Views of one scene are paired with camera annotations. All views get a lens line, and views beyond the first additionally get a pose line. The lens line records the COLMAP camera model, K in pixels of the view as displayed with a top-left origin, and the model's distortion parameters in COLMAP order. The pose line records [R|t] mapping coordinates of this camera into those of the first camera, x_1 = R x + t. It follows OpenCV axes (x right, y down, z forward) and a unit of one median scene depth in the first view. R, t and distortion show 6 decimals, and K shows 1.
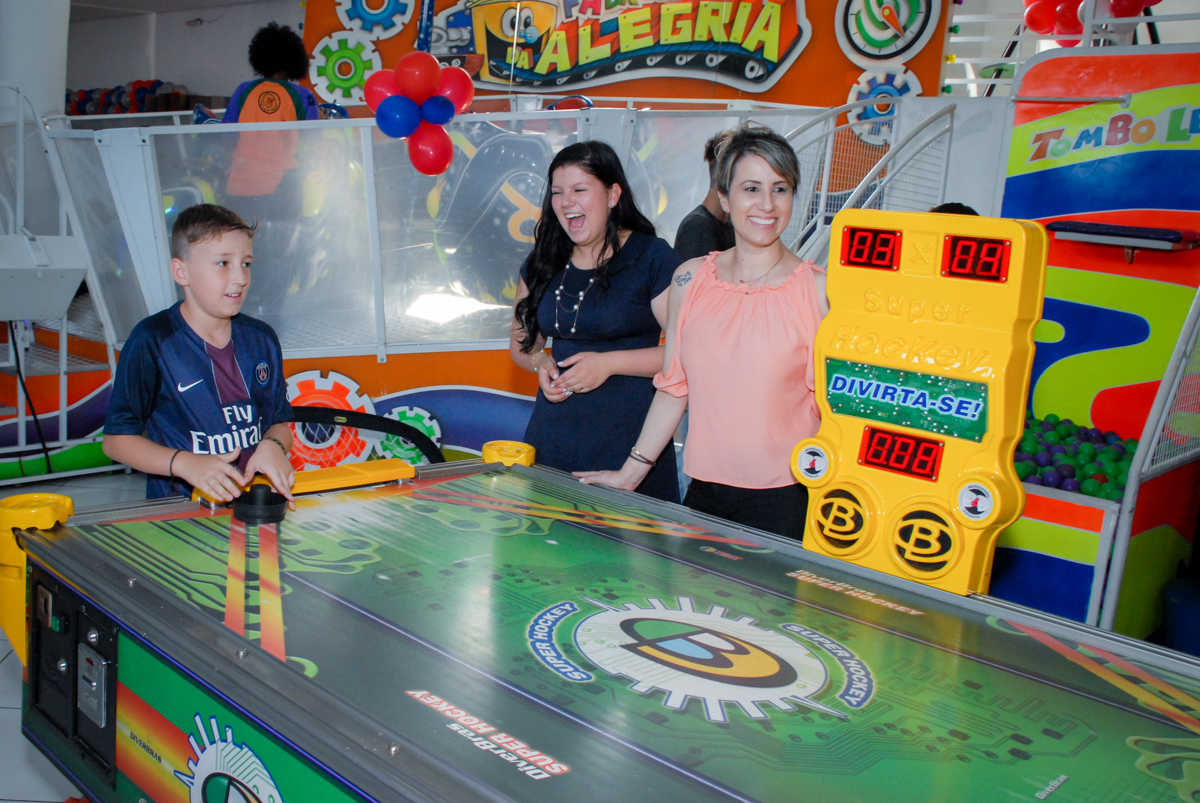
lens RADIAL K [[1090.9, 0, 600.4], [0, 1090.9, 438.2], [0, 0, 1]] dist [-0.183037, 0.145831]
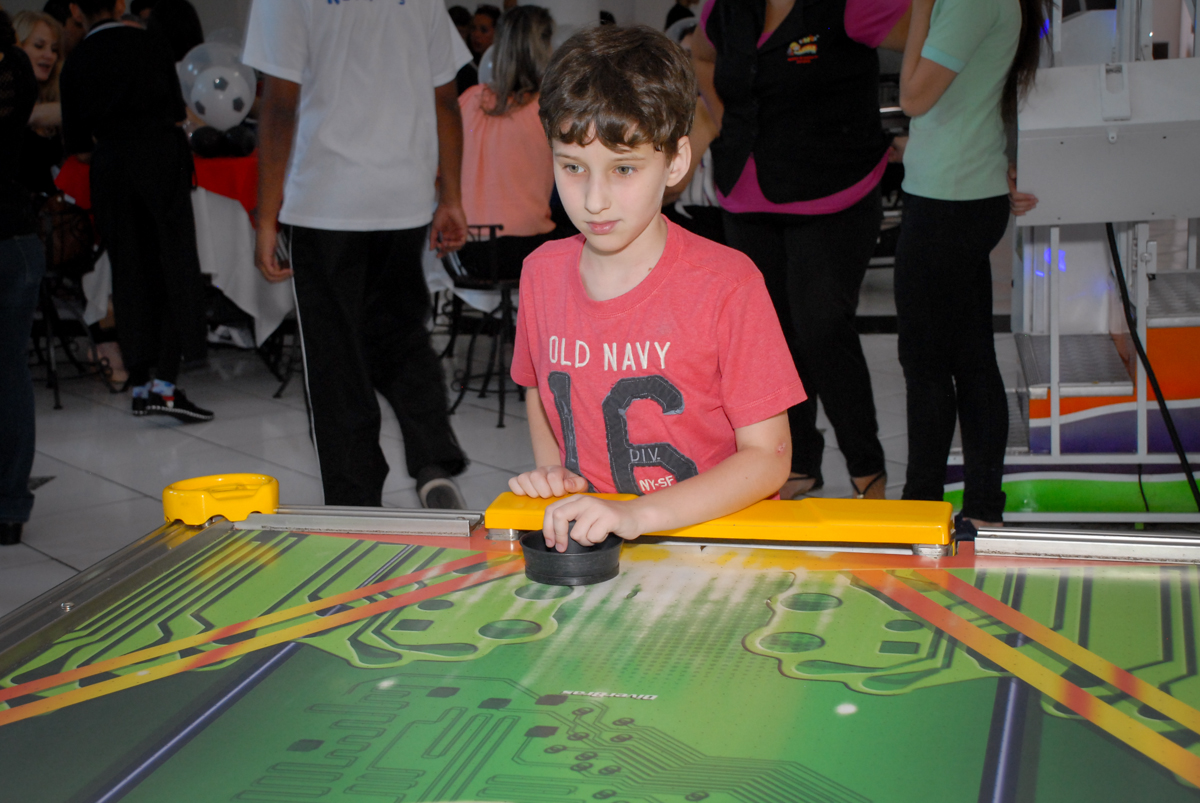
lens RADIAL K [[2129.5, 0, 600.0], [0, 2129.5, 401.5], [0, 0, 1]] dist [0.219217, 0.077414]
pose [[0.465405, 0.061242, -0.882977, 0.629137], [-0.094734, 0.995319, 0.019101, -0.031710], [0.880013, 0.074758, 0.469028, 0.486871]]
